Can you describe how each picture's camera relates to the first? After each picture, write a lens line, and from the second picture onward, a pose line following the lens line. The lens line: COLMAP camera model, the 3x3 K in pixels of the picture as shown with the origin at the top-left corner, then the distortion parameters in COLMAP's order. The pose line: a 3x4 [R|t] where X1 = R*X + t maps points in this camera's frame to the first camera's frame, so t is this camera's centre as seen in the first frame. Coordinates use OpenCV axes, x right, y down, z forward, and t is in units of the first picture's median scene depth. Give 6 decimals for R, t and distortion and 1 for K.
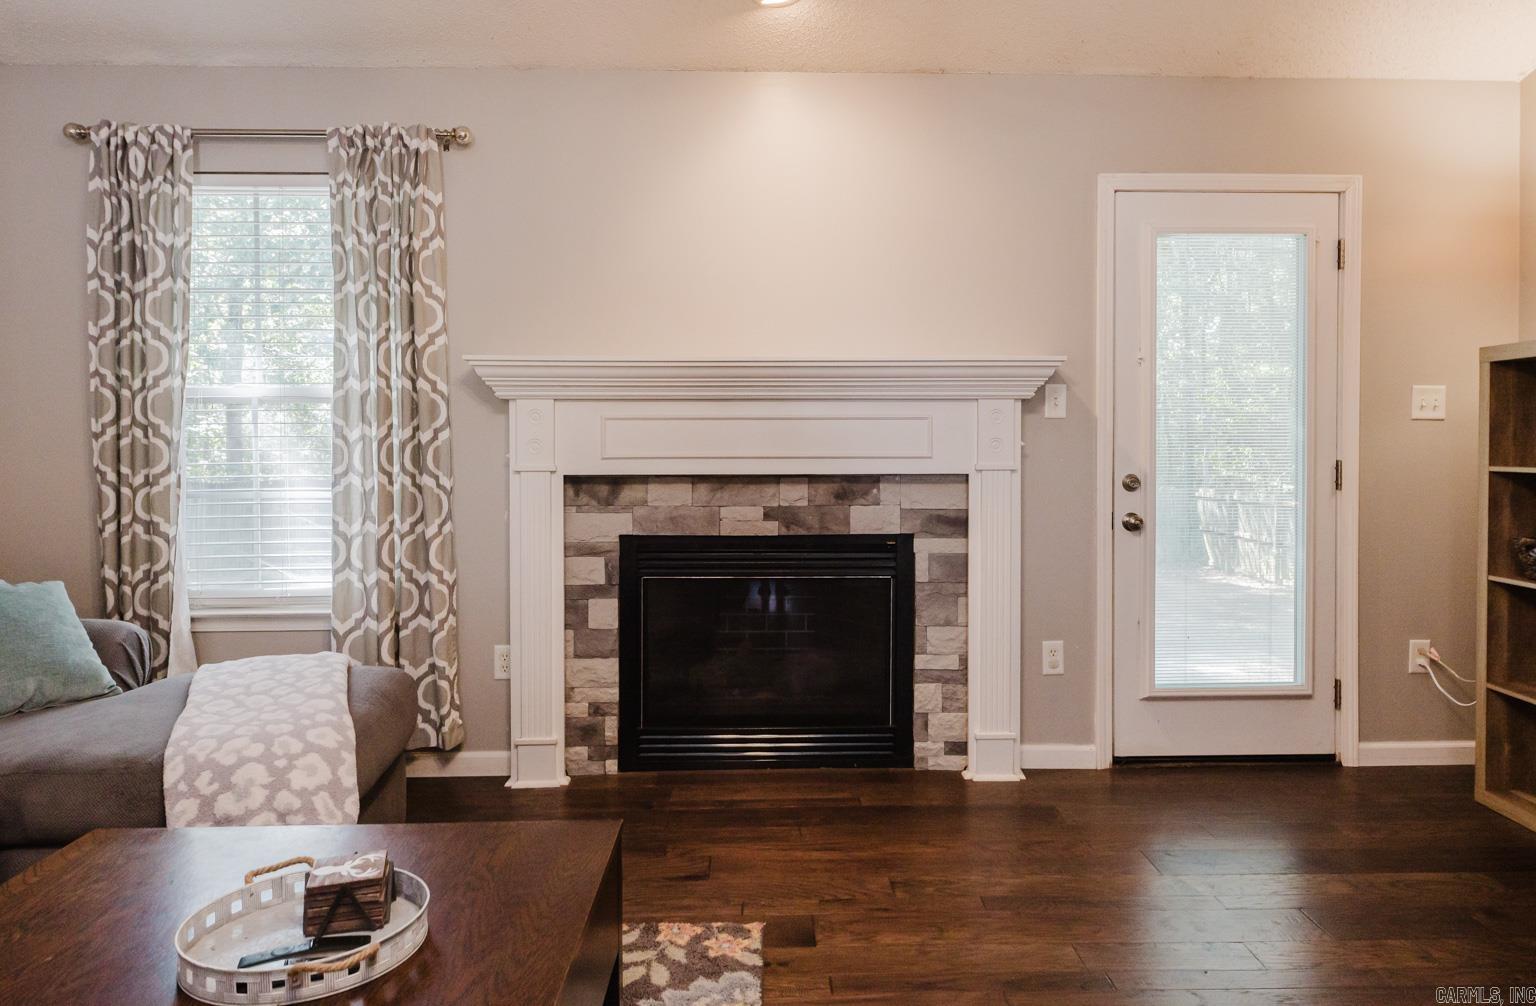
lens RADIAL K [[1032.0, 0, 797.9], [0, 1032.0, 461.2], [0, 0, 1]] dist [0.017718, -0.017920]
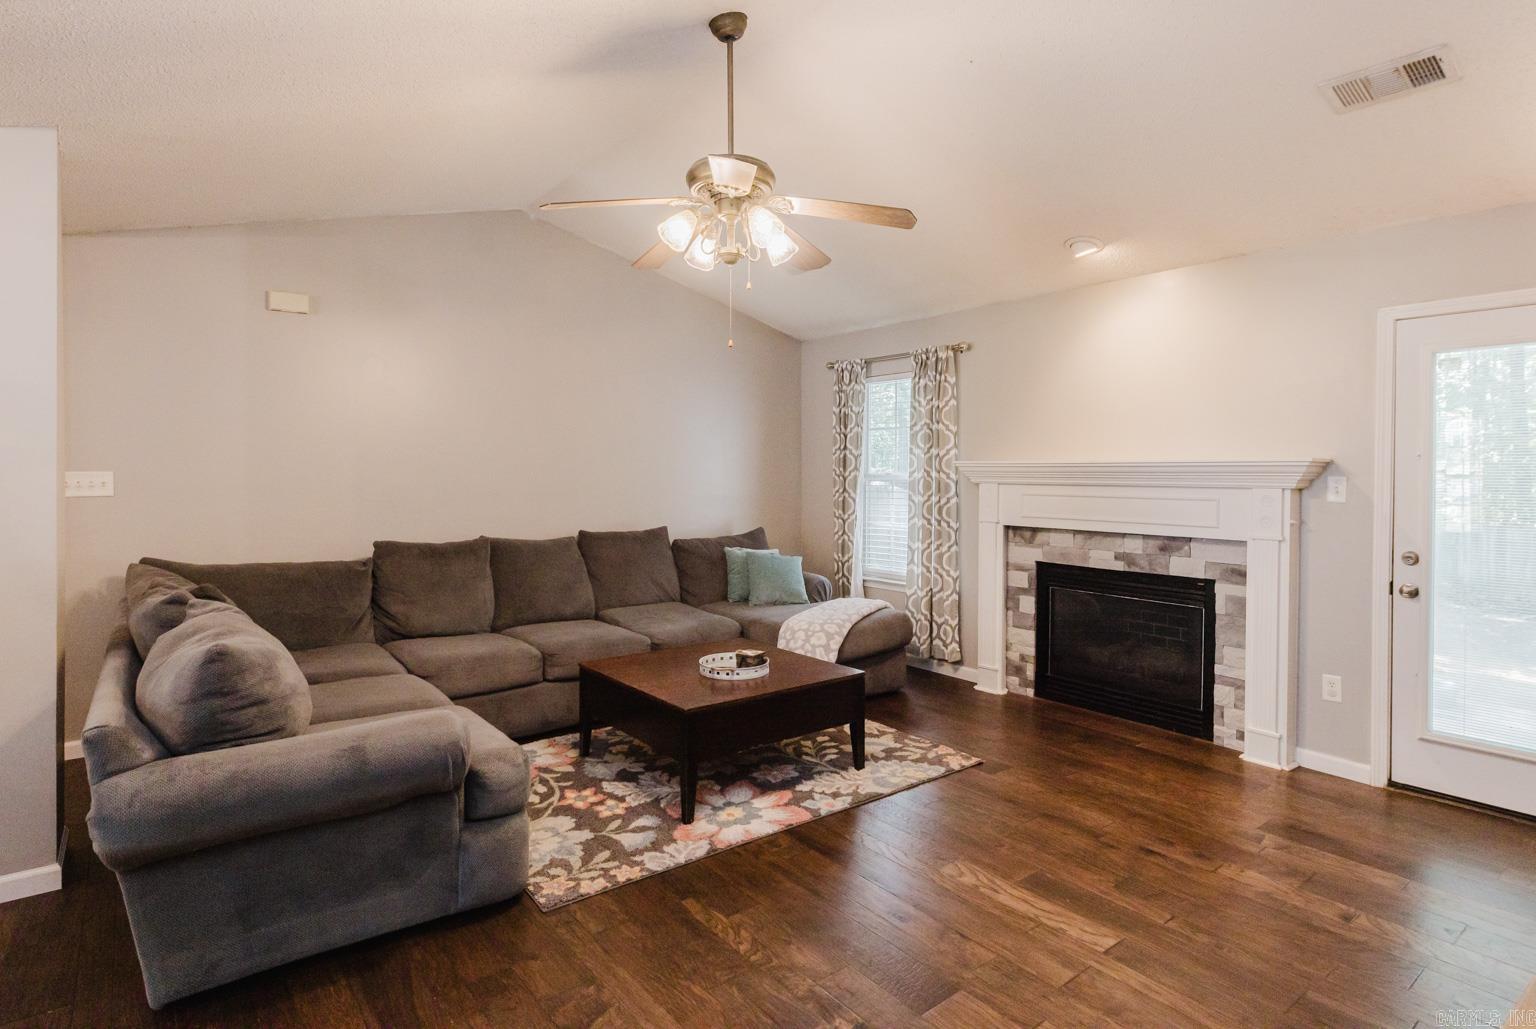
lens RADIAL K [[803.7, 0, 764.0], [0, 803.7, 485.0], [0, 0, 1]] dist [0.002729, -0.001250]
pose [[0.584986, 0.018408, -0.810834, 0.660929], [-0.022197, 0.999731, 0.006682, -0.055741], [0.810739, 0.014089, 0.585238, -0.170477]]
